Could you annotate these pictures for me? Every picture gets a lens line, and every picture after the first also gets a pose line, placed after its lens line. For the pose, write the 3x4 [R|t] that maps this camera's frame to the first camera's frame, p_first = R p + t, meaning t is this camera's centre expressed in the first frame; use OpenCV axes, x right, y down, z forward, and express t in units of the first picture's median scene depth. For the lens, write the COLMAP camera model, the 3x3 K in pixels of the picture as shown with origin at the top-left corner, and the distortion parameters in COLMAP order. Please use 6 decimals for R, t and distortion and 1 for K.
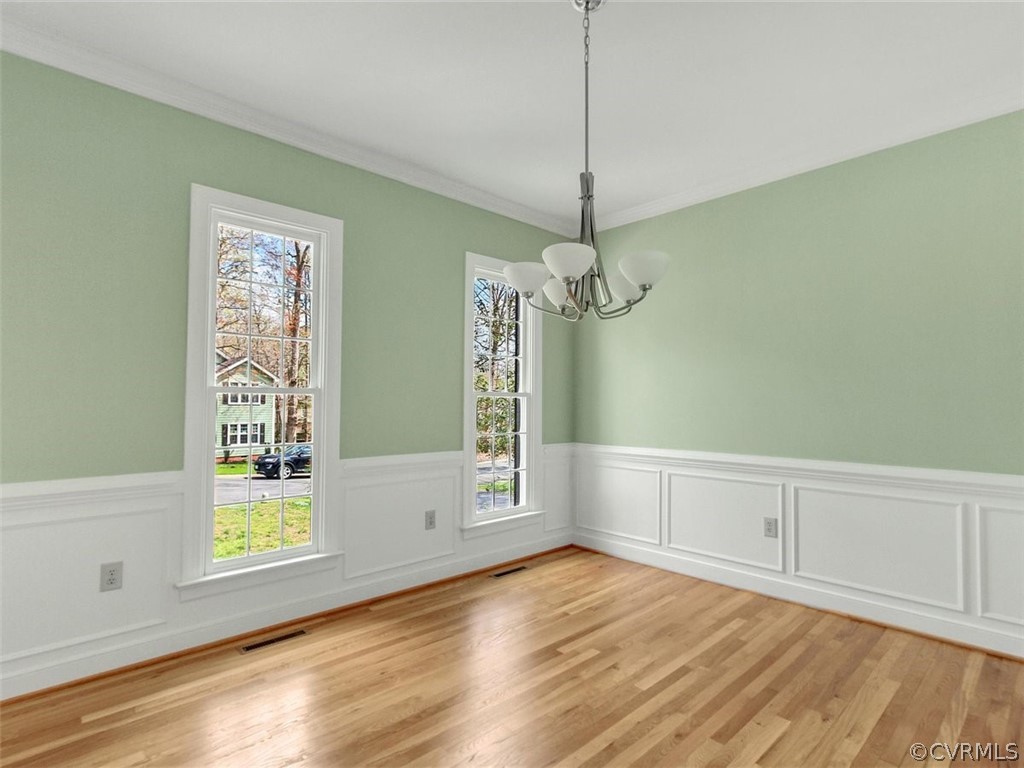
lens RADIAL K [[528.9, 0, 512.0], [0, 528.9, 384.0], [0, 0, 1]] dist [0.000774, -0.000363]
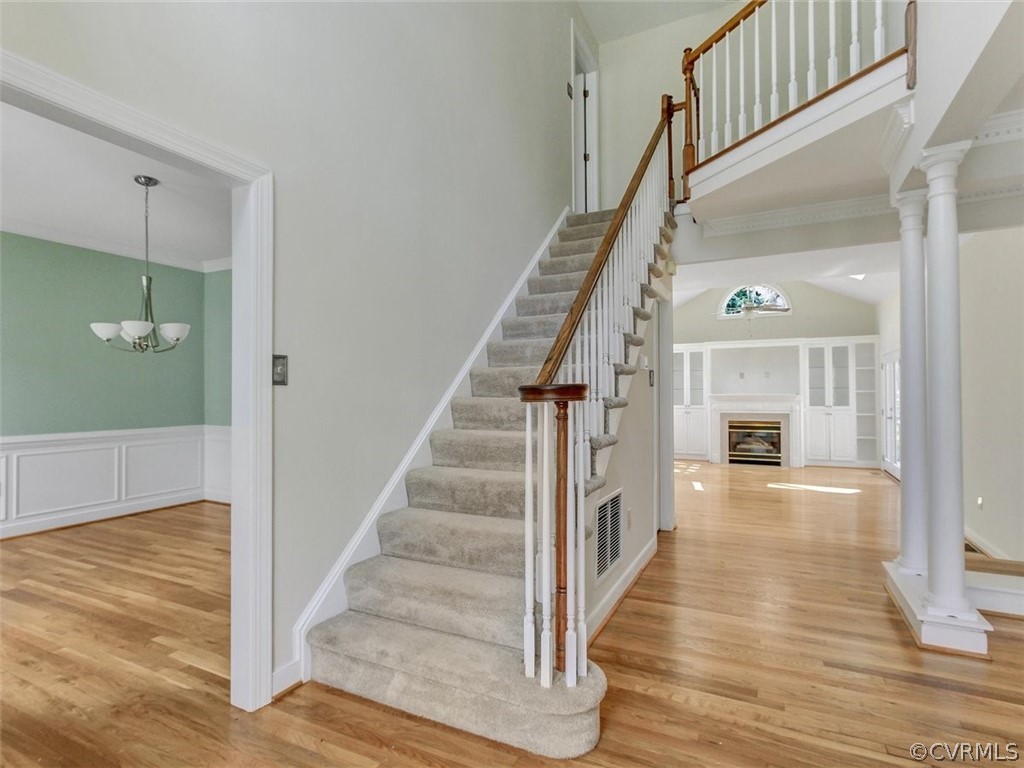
lens RADIAL K [[526.4, 0, 512.0], [0, 526.4, 384.0], [0, 0, 1]] dist [-0.025039, 0.018834]
pose [[-0.350423, 0.014637, 0.936477, -1.391034], [-0.025842, 0.999346, -0.025289, 0.002135], [-0.936235, -0.033063, -0.349815, 0.281487]]
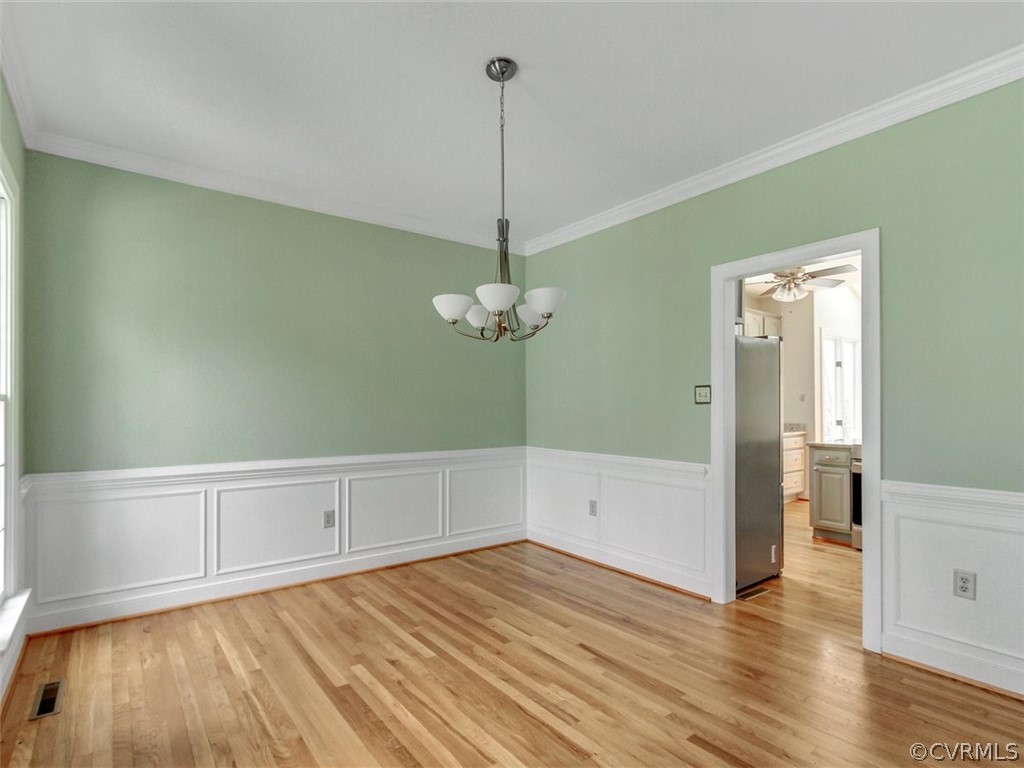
lens RADIAL K [[535.4, 0, 514.2], [0, 535.4, 403.0], [0, 0, 1]] dist [-0.000533, 0.000492]
pose [[0.101671, 0.008260, 0.994784, -0.712934], [-0.032095, 0.999472, -0.005019, 0.016598], [-0.994300, -0.031417, 0.101882, 0.565365]]
